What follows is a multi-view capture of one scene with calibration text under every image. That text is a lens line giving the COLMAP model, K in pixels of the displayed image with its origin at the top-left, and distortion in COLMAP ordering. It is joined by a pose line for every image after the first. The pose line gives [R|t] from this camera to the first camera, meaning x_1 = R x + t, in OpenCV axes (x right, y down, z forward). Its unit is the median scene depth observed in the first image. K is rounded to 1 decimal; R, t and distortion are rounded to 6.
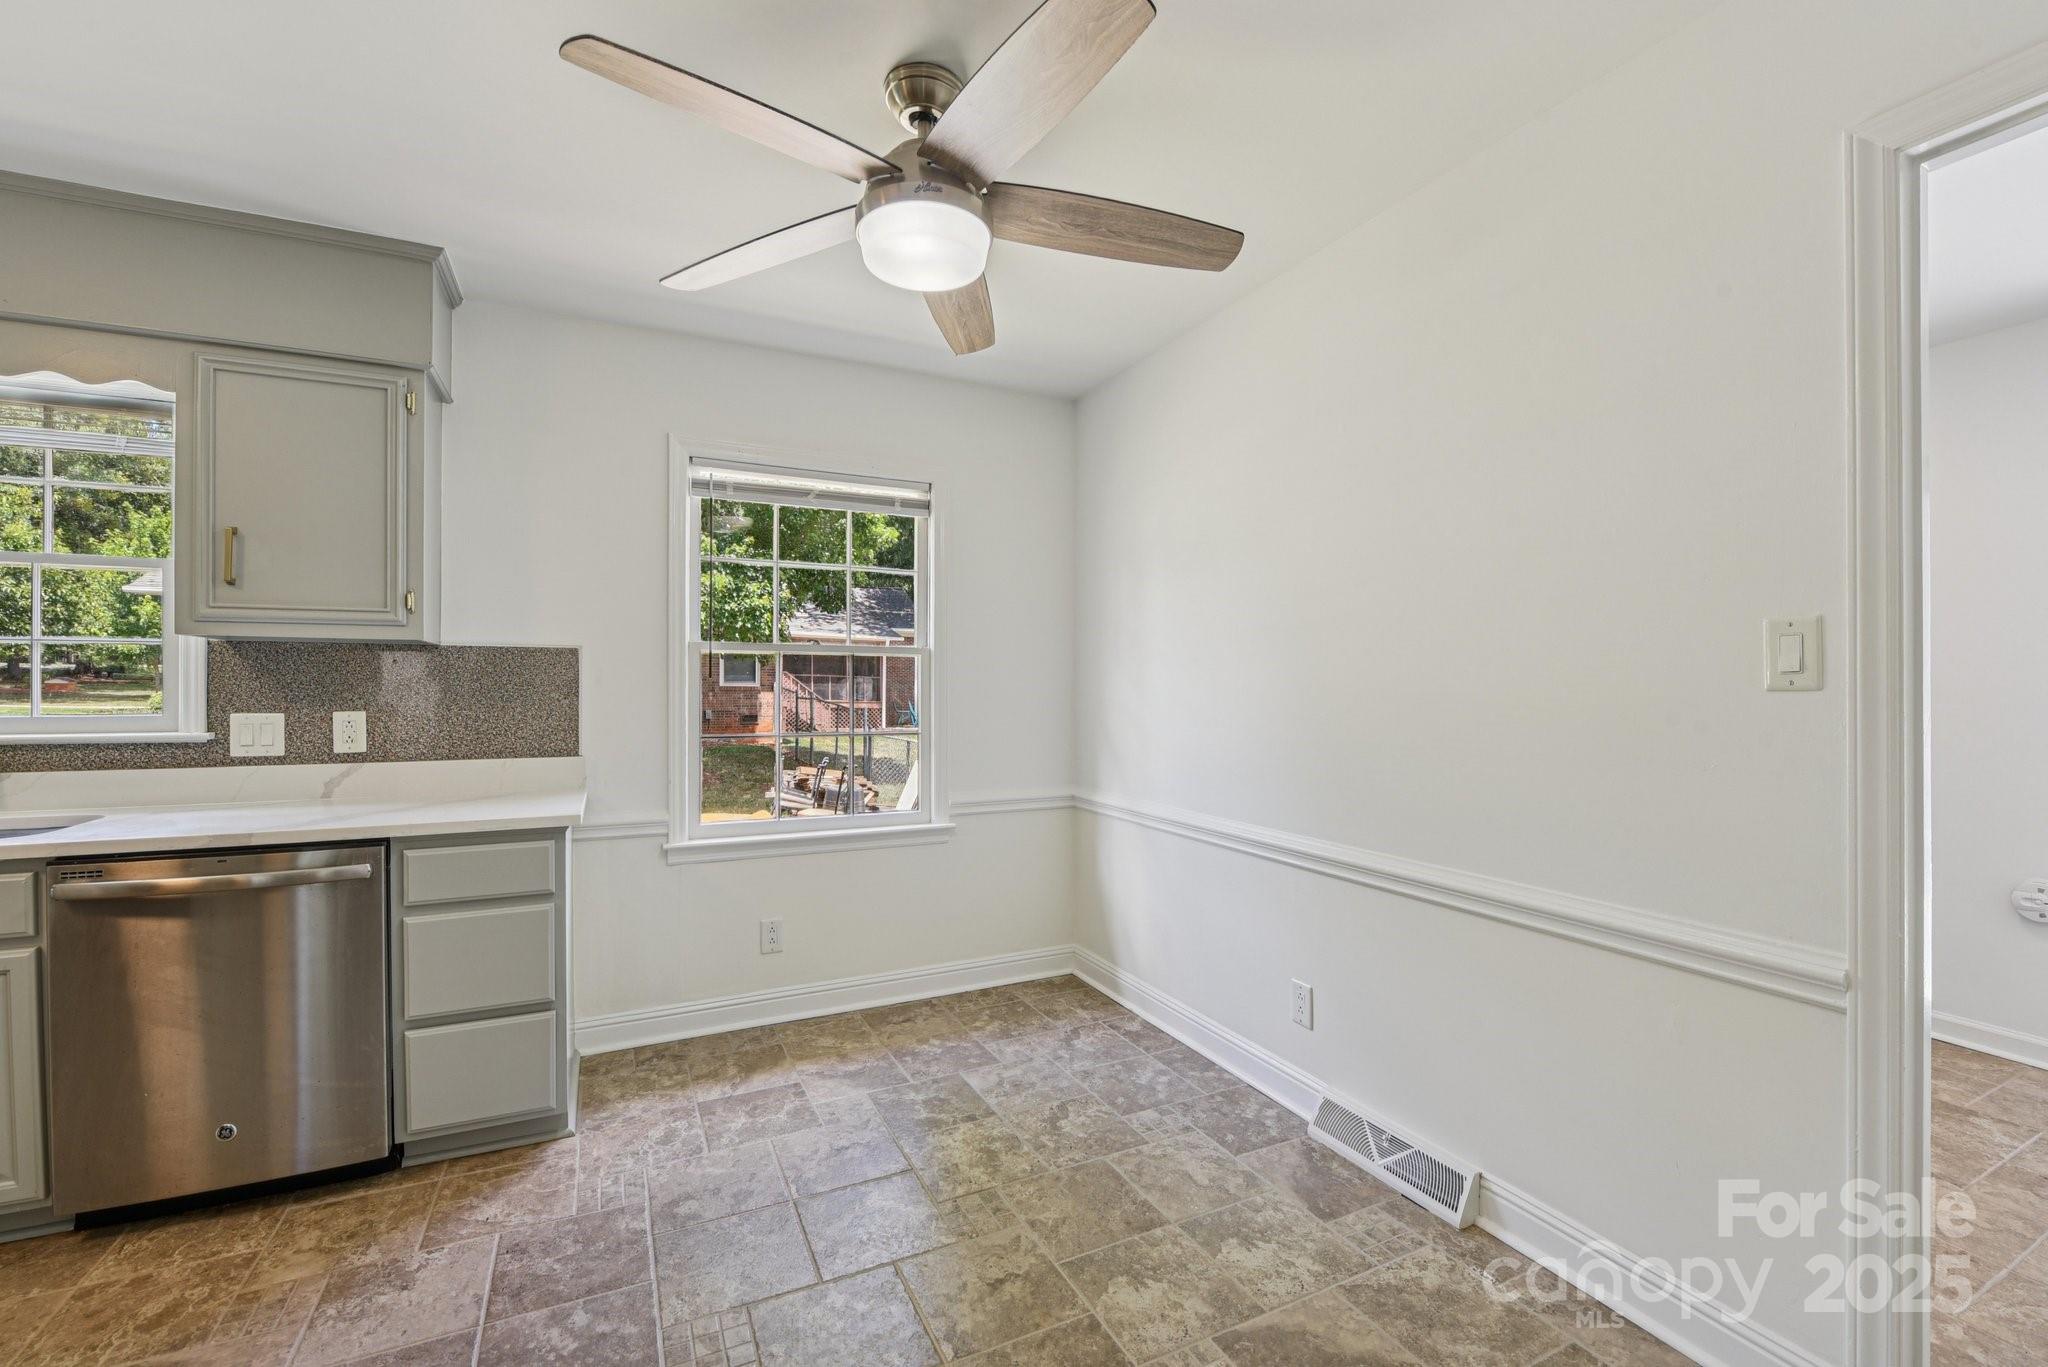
lens RADIAL K [[841.2, 0, 1020.2], [0, 841.2, 685.4], [0, 0, 1]] dist [-0.015198, -0.002516]
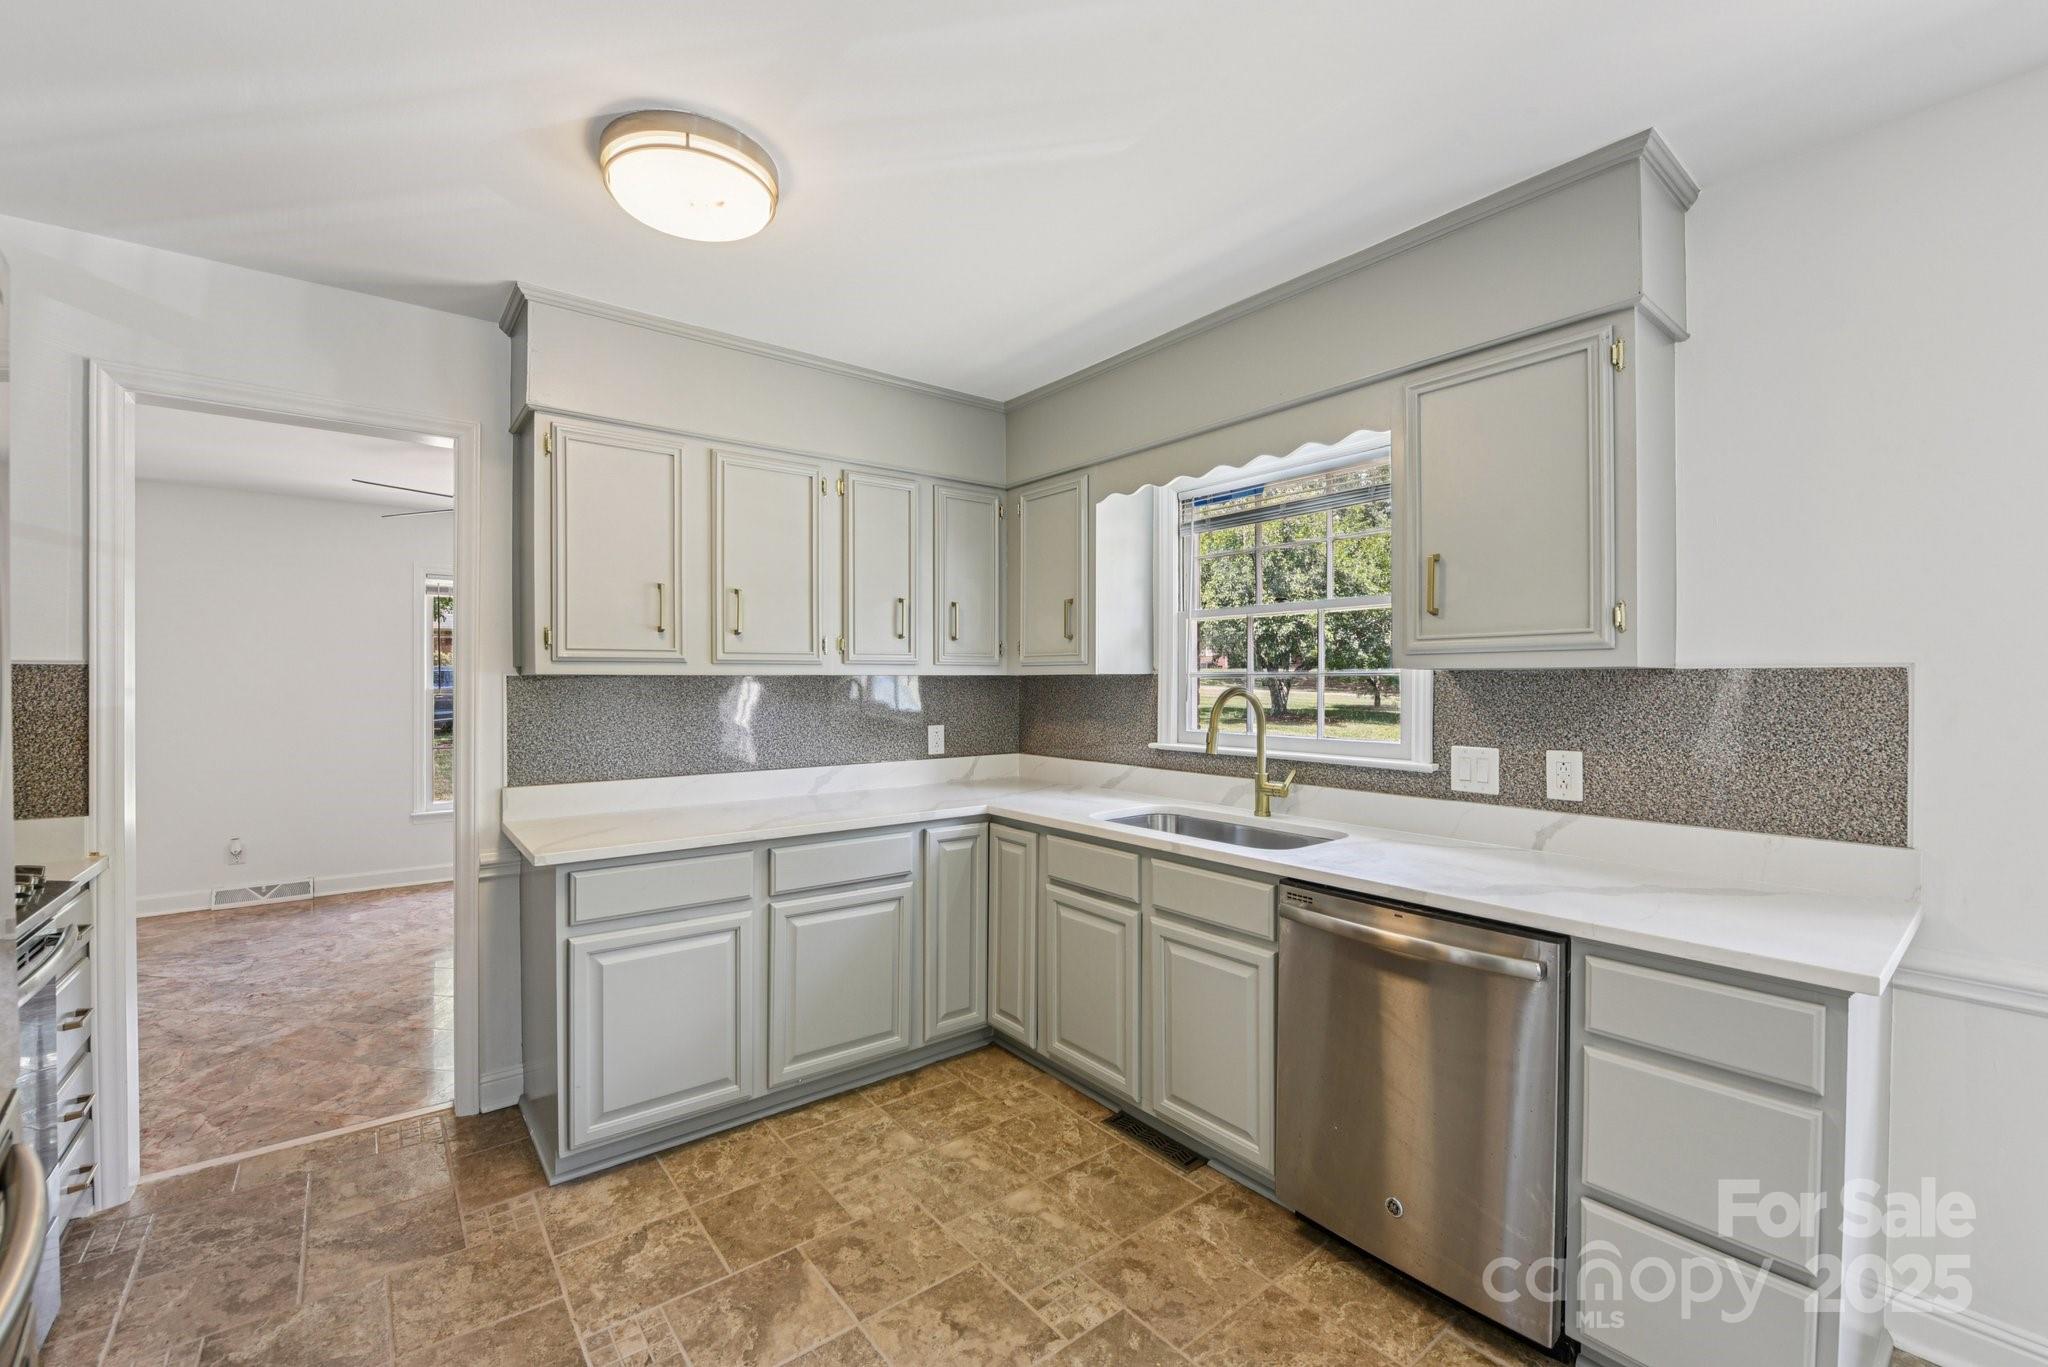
lens RADIAL K [[841.2, 0, 1024.5], [0, 841.2, 685.8], [0, 0, 1]] dist [-0.015198, -0.002516]
pose [[0.216116, 0.000368, -0.976368, -0.104184], [0.000073, 1.000000, 0.000393, -0.037085], [0.976368, -0.000156, 0.216116, 0.300497]]
